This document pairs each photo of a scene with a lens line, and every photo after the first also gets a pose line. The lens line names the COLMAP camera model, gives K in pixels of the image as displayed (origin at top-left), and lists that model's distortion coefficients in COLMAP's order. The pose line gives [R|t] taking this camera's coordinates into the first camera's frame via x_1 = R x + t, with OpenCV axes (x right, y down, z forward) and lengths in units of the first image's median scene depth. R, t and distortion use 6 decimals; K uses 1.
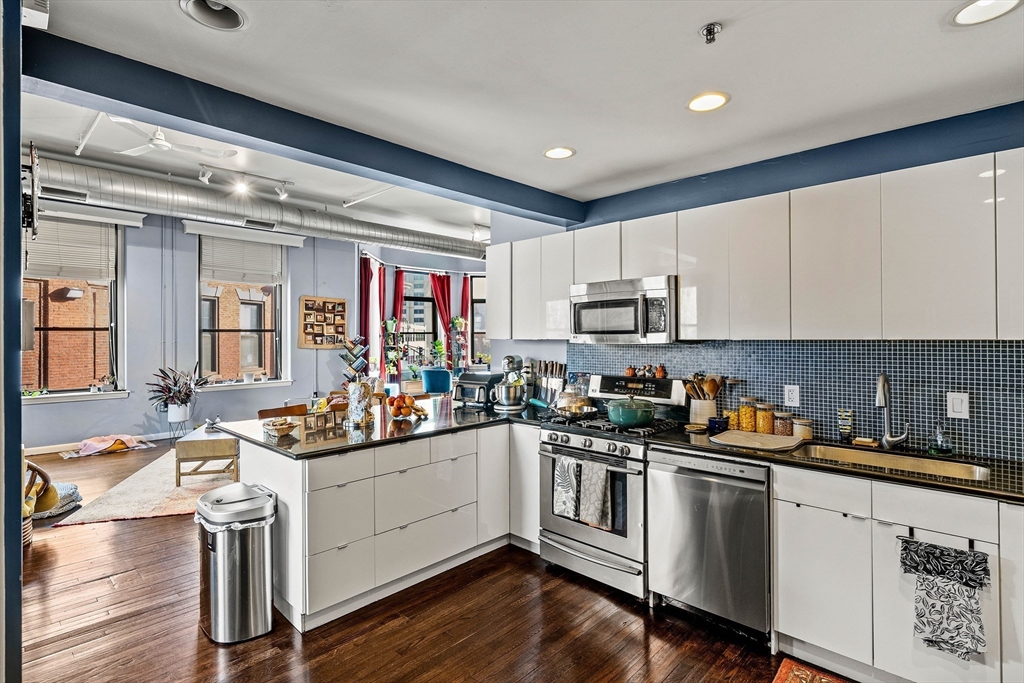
lens RADIAL K [[498.5, 0, 512.1], [0, 498.5, 337.4], [0, 0, 1]] dist [0.000134, -0.000406]
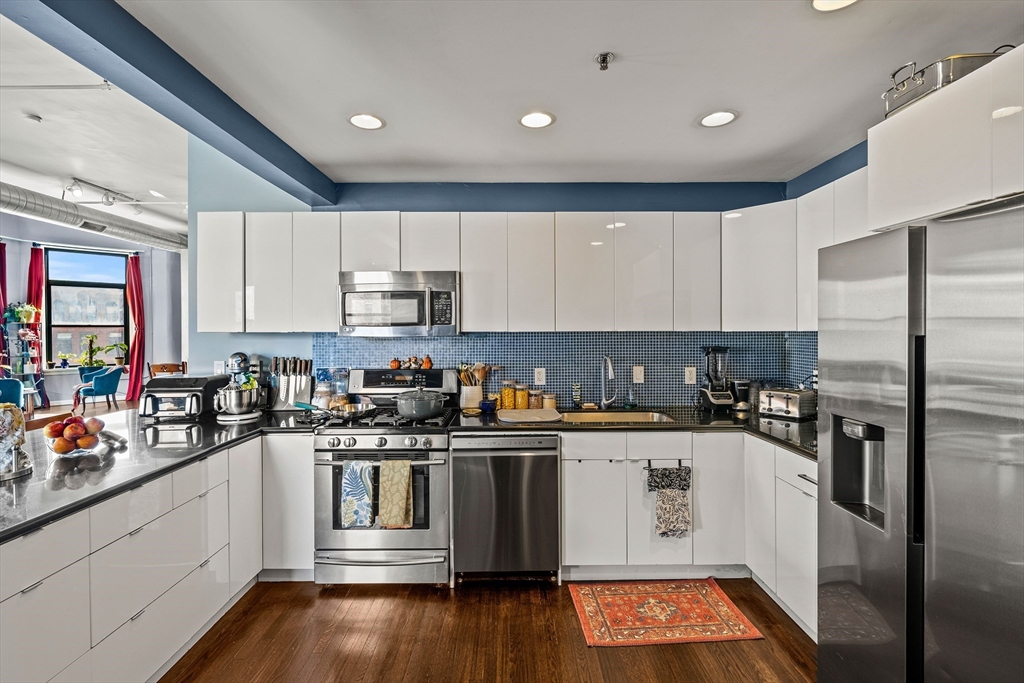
lens RADIAL K [[452.7, 0, 511.8], [0, 452.7, 337.7], [0, 0, 1]] dist [-0.000458, -0.000195]
pose [[0.717349, -0.008706, 0.696660, -0.261587], [0.000823, 0.999932, 0.011649, 0.005684], [-0.696714, -0.007783, 0.717307, 0.216669]]
